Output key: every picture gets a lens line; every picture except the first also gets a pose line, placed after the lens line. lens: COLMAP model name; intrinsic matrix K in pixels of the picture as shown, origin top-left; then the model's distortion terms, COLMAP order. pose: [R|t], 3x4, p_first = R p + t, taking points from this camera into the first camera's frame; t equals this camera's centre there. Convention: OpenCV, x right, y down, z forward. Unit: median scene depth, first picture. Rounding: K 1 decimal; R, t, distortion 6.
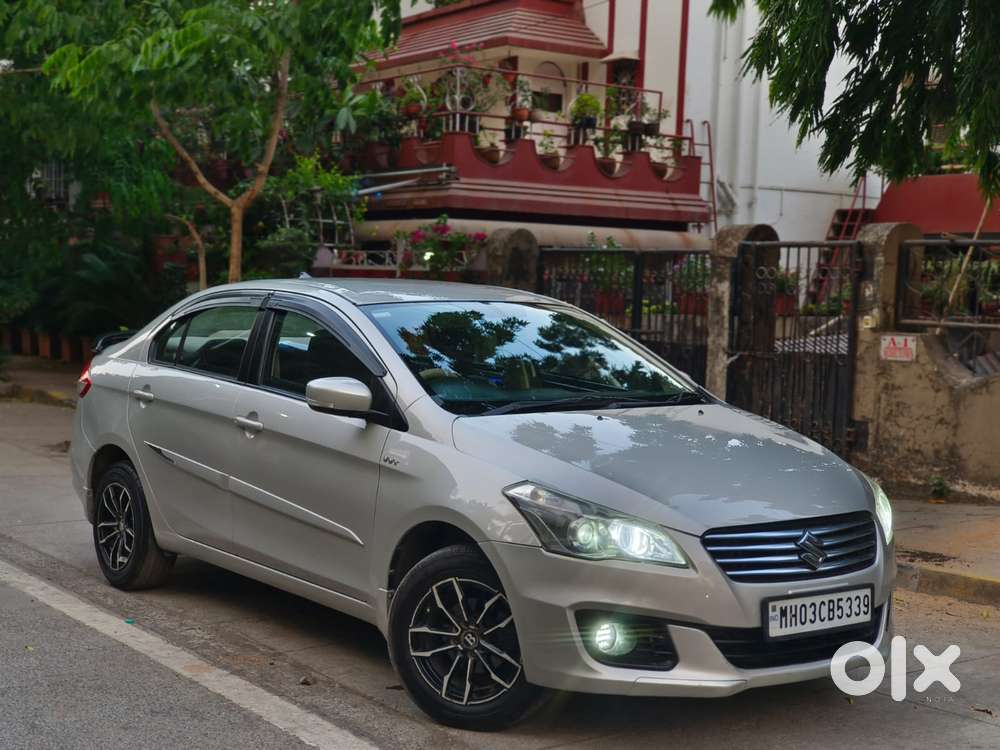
lens RADIAL K [[1466.1, 0, 501.7], [0, 1466.1, 376.8], [0, 0, 1]] dist [0.138229, 0.000000]
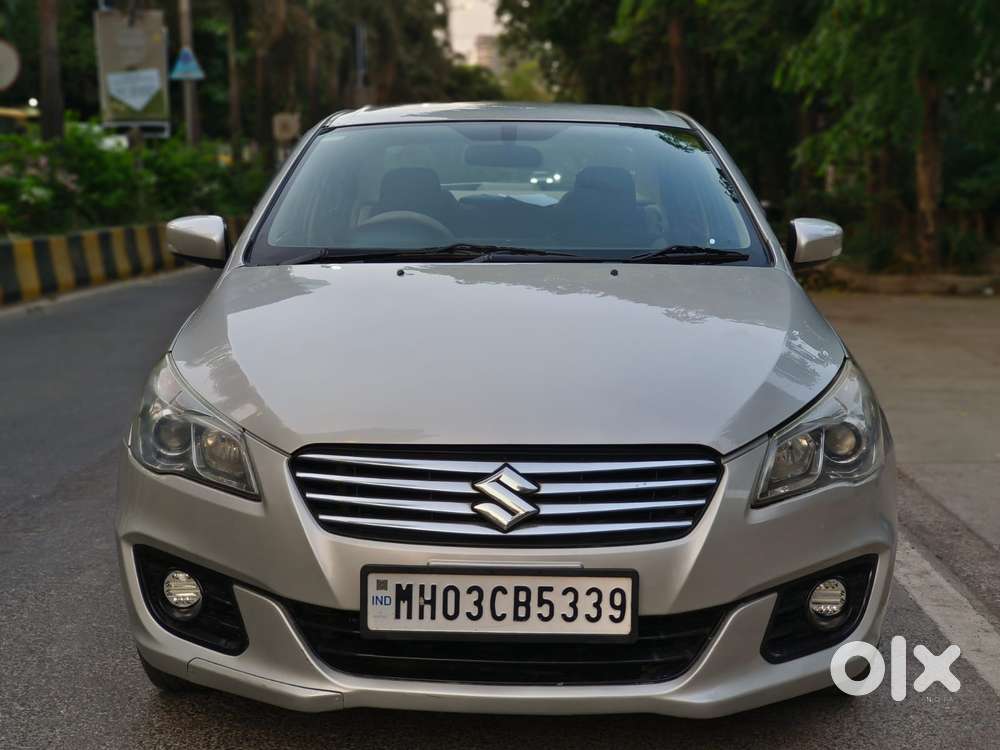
lens RADIAL K [[1466.1, 0, 502.5], [0, 1466.1, 382.1], [0, 0, 1]] dist [0.138229, 0.000000]
pose [[0.785957, 0.069252, -0.614390, 0.559794], [-0.025831, 0.996518, 0.079280, 0.025140], [0.617741, -0.046441, 0.785009, 0.541866]]
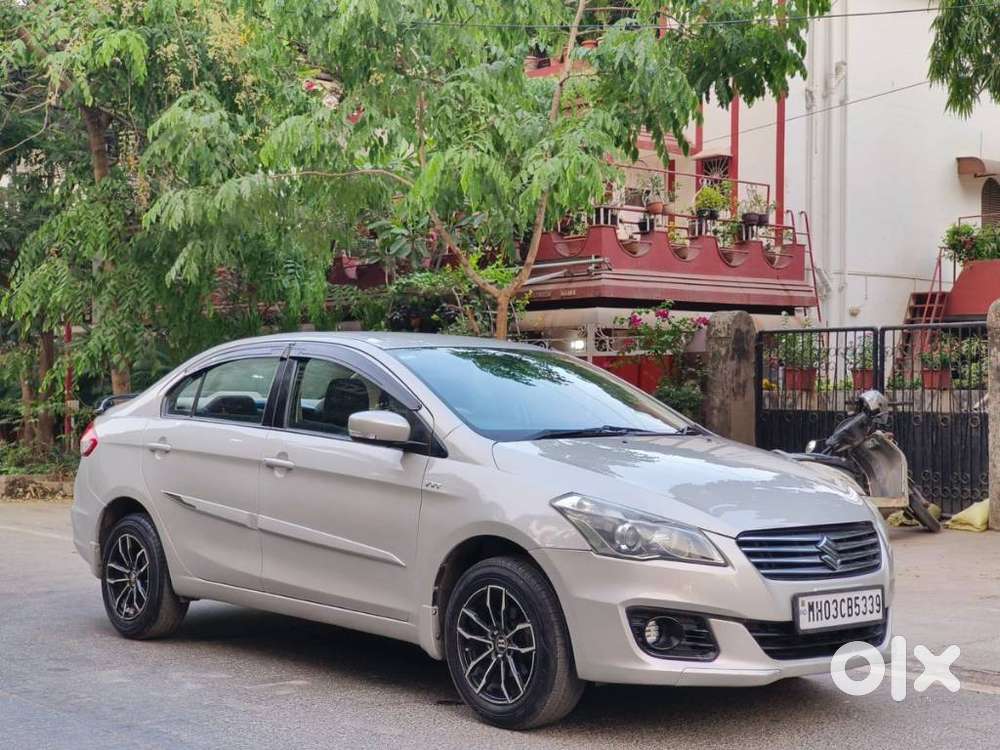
lens RADIAL K [[1466.1, 0, 495.3], [0, 1466.1, 378.3], [0, 0, 1]] dist [0.138229, 0.000000]
pose [[0.996678, -0.011903, 0.080570, -0.124469], [0.018112, 0.996884, -0.076775, 0.067599], [-0.079405, 0.077979, 0.993788, -0.082102]]
